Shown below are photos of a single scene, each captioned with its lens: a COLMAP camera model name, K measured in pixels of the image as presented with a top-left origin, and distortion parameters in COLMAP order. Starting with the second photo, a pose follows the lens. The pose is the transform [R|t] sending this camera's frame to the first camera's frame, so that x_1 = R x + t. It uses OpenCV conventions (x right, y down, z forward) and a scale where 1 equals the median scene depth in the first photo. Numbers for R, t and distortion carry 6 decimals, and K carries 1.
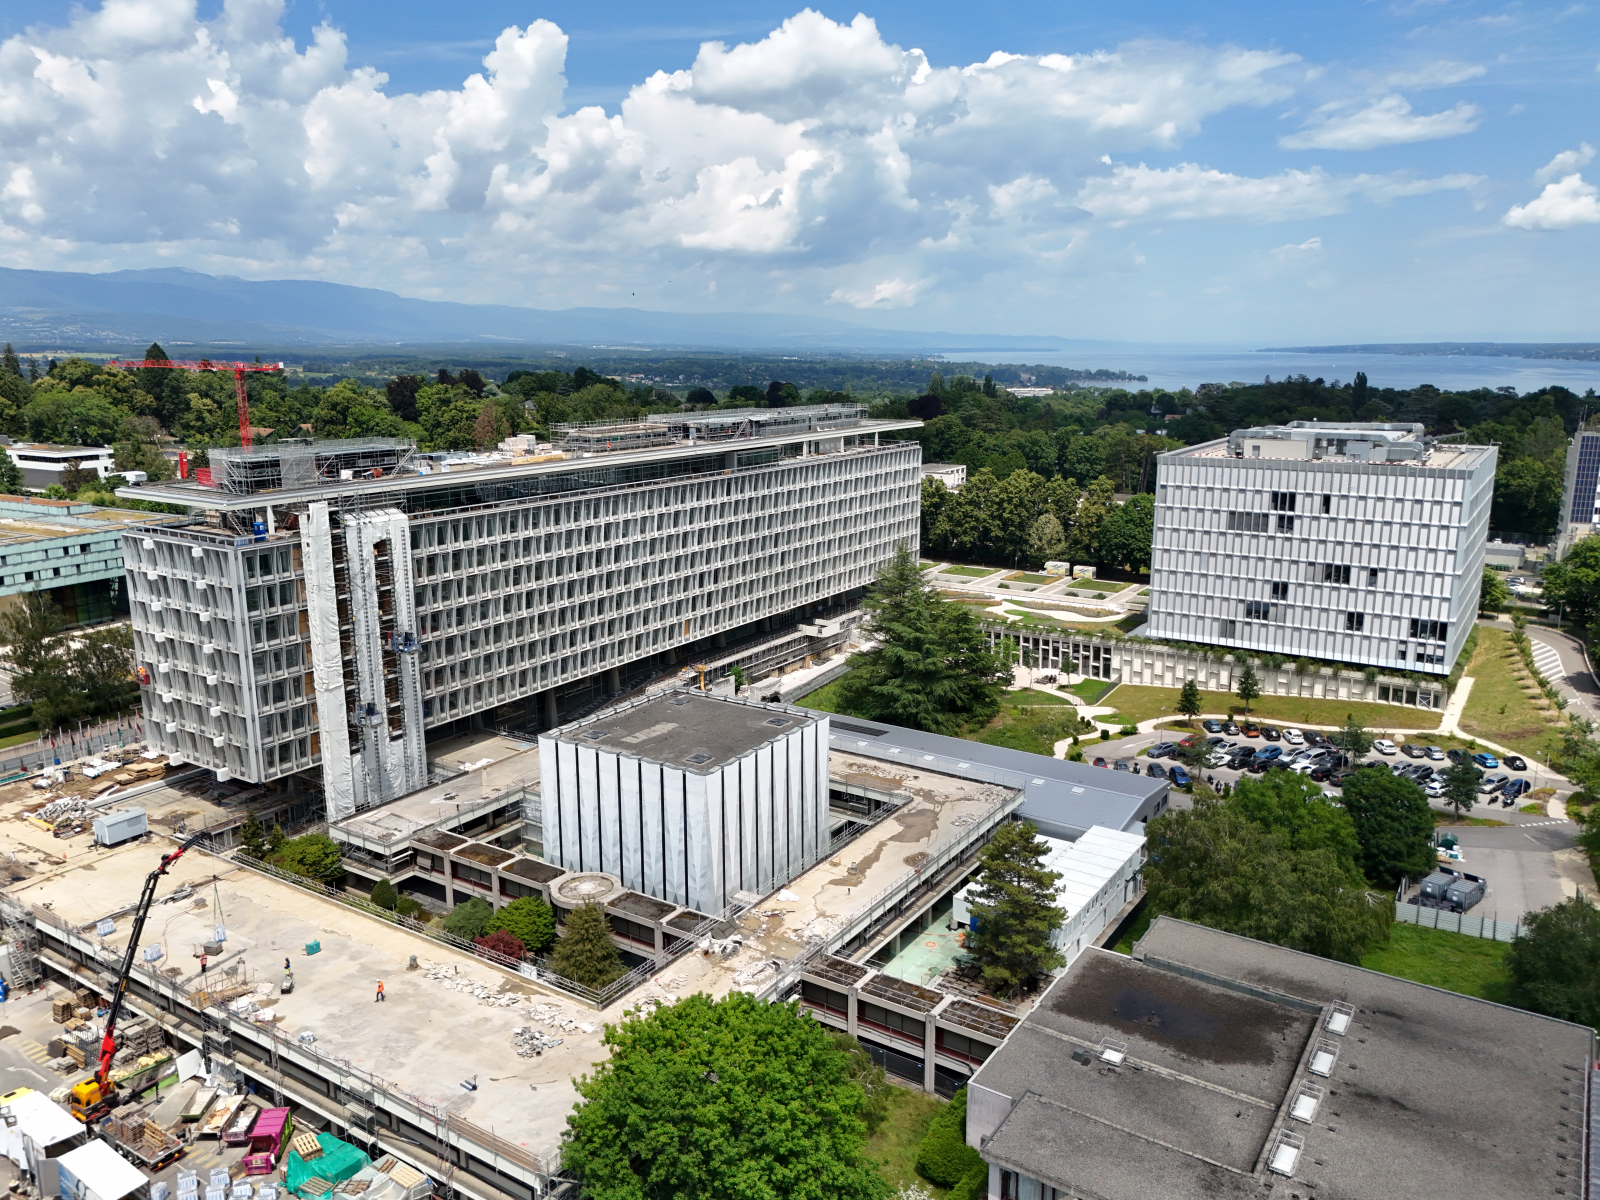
lens RADIAL K [[1178.5, 0, 798.7], [0, 1178.5, 599.9], [0, 0, 1]] dist [0.057031, -0.043685]
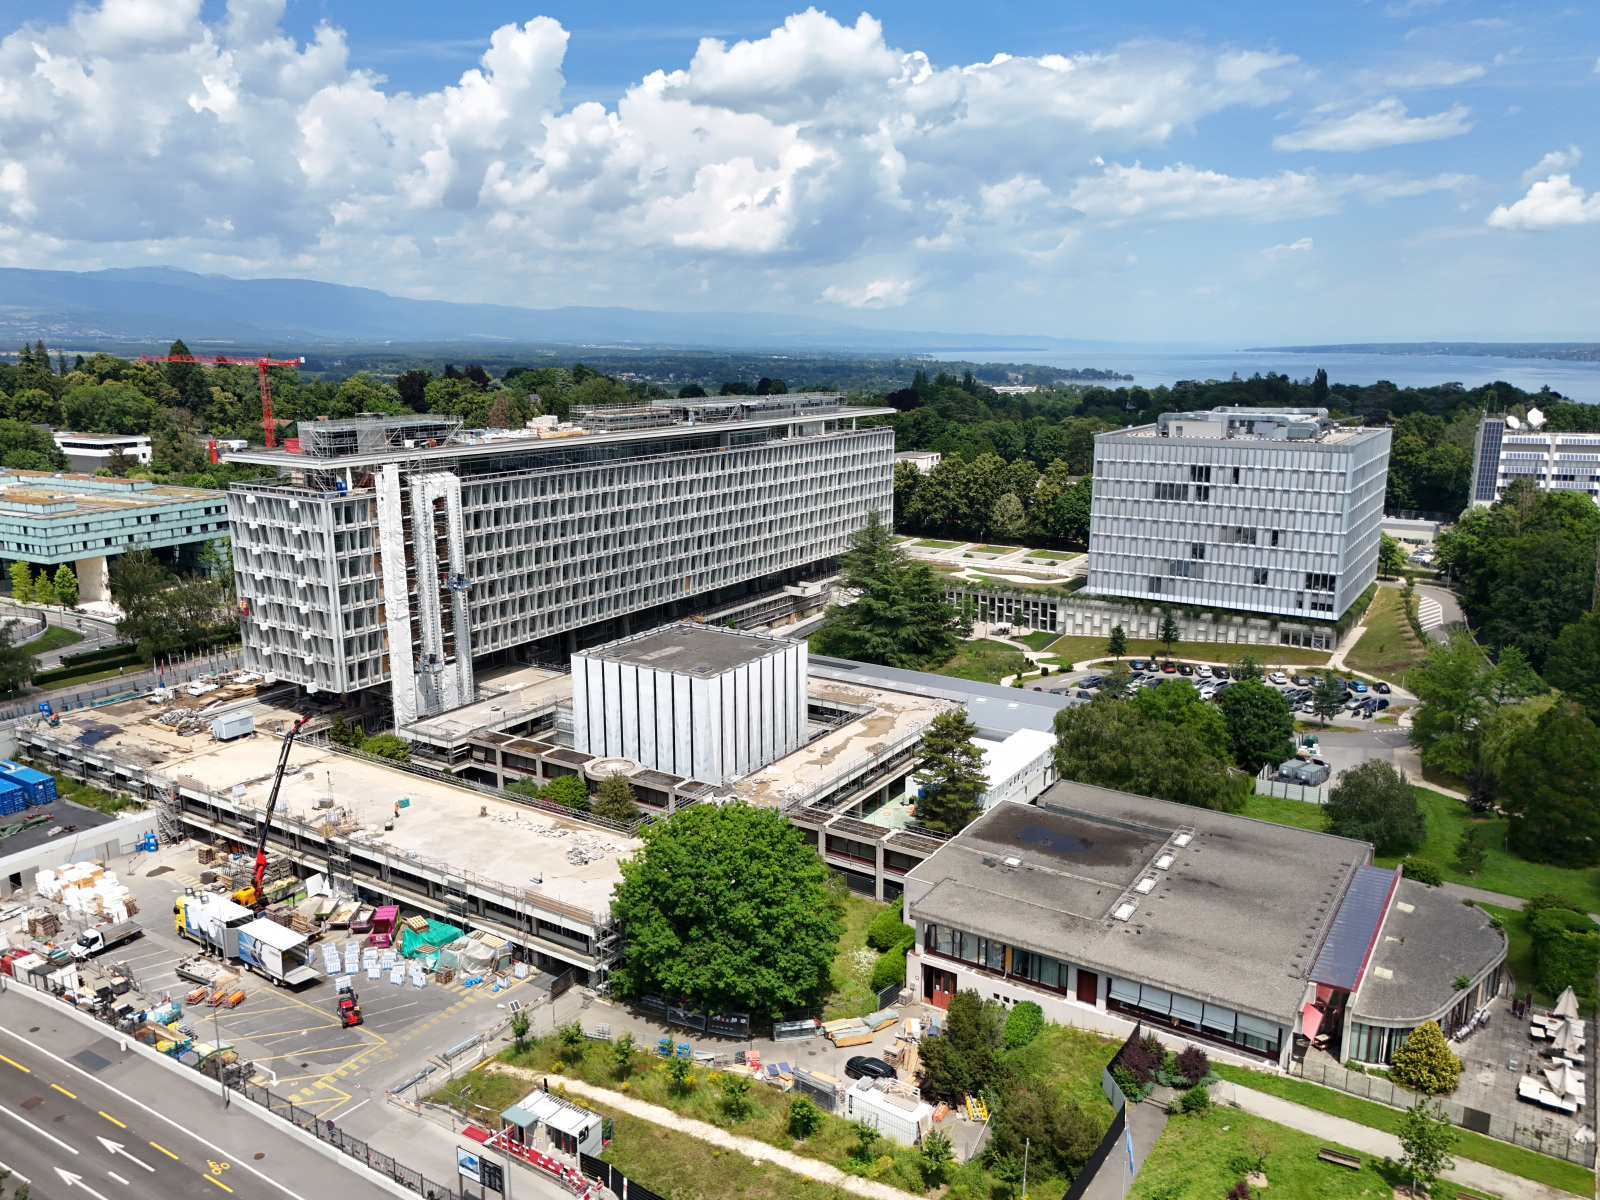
lens RADIAL K [[1178.5, 0, 798.1], [0, 1178.5, 597.7], [0, 0, 1]] dist [0.057031, -0.043685]
pose [[0.999968, -0.000641, 0.007970, 0.005859], [0.000649, 0.999999, -0.001049, 0.049432], [-0.007969, 0.001054, 0.999968, -0.198420]]
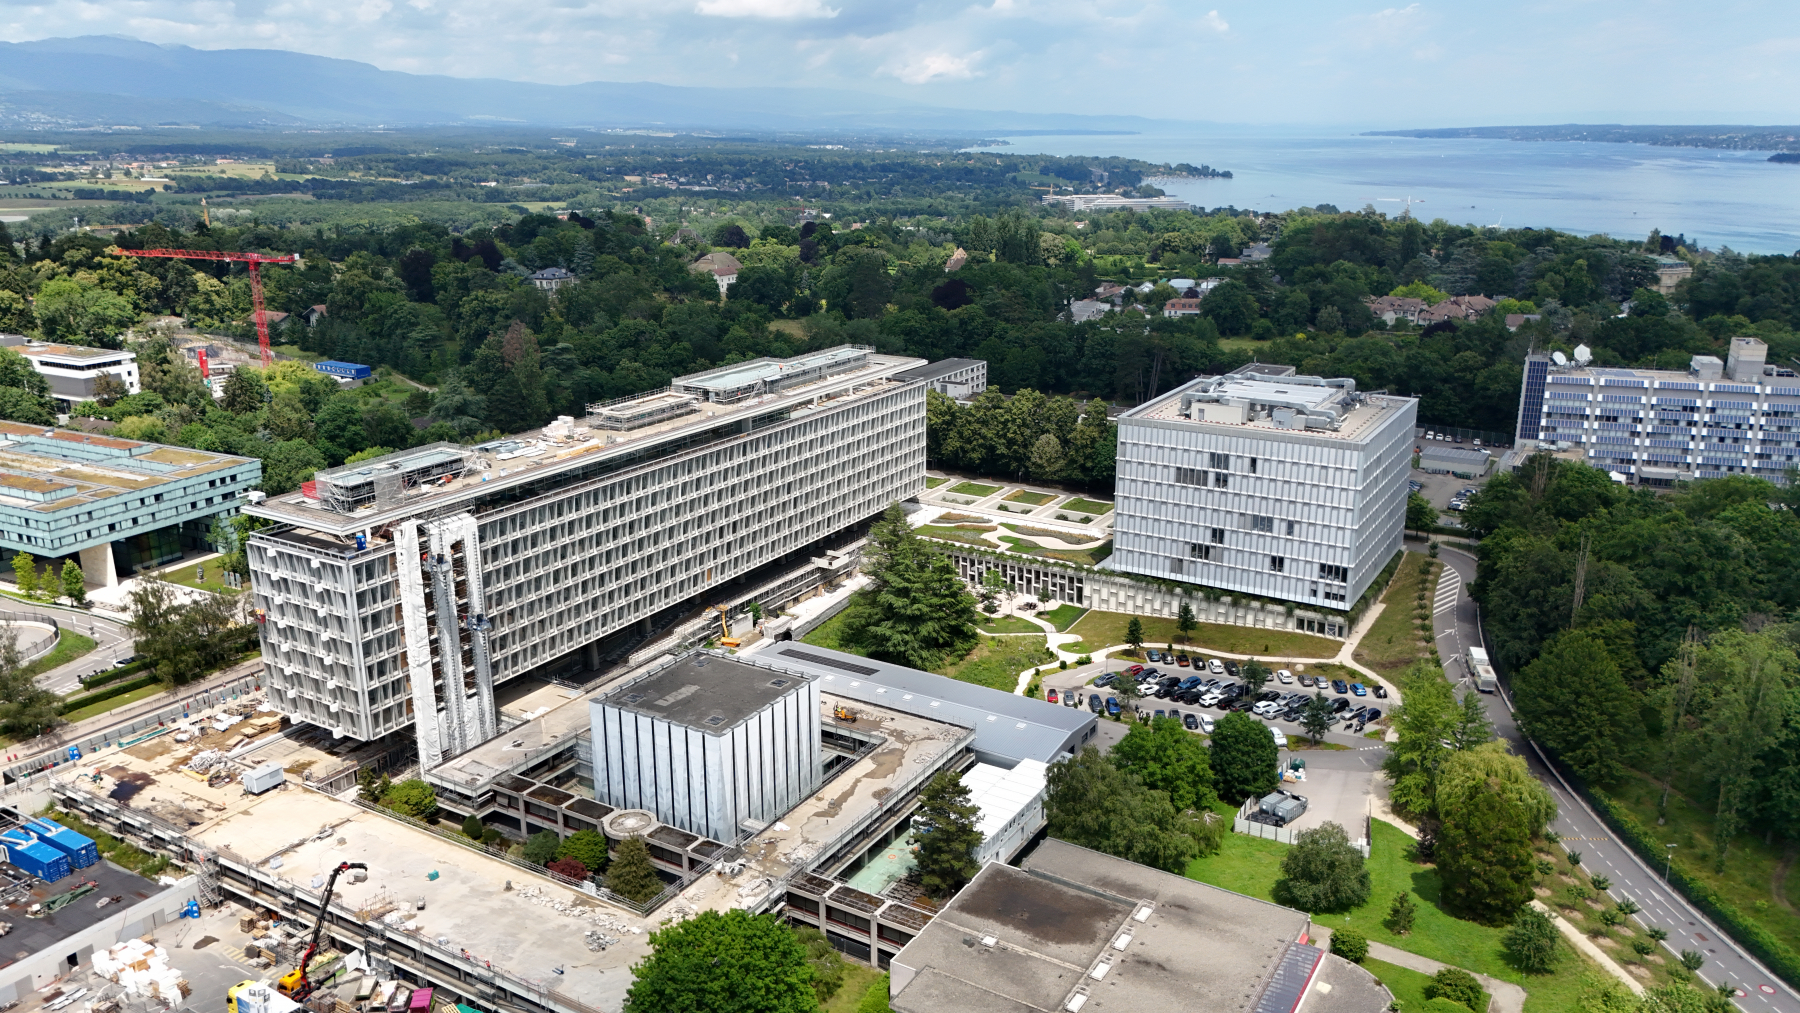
lens RADIAL K [[1325.3, 0, 894.7], [0, 1325.3, 503.9], [0, 0, 1]] dist [0.057714, -0.046112]
pose [[0.999342, -0.011640, 0.034341, 0.053975], [0.009422, 0.997903, 0.064040, -0.160085], [-0.035014, -0.063674, 0.997356, -0.370978]]
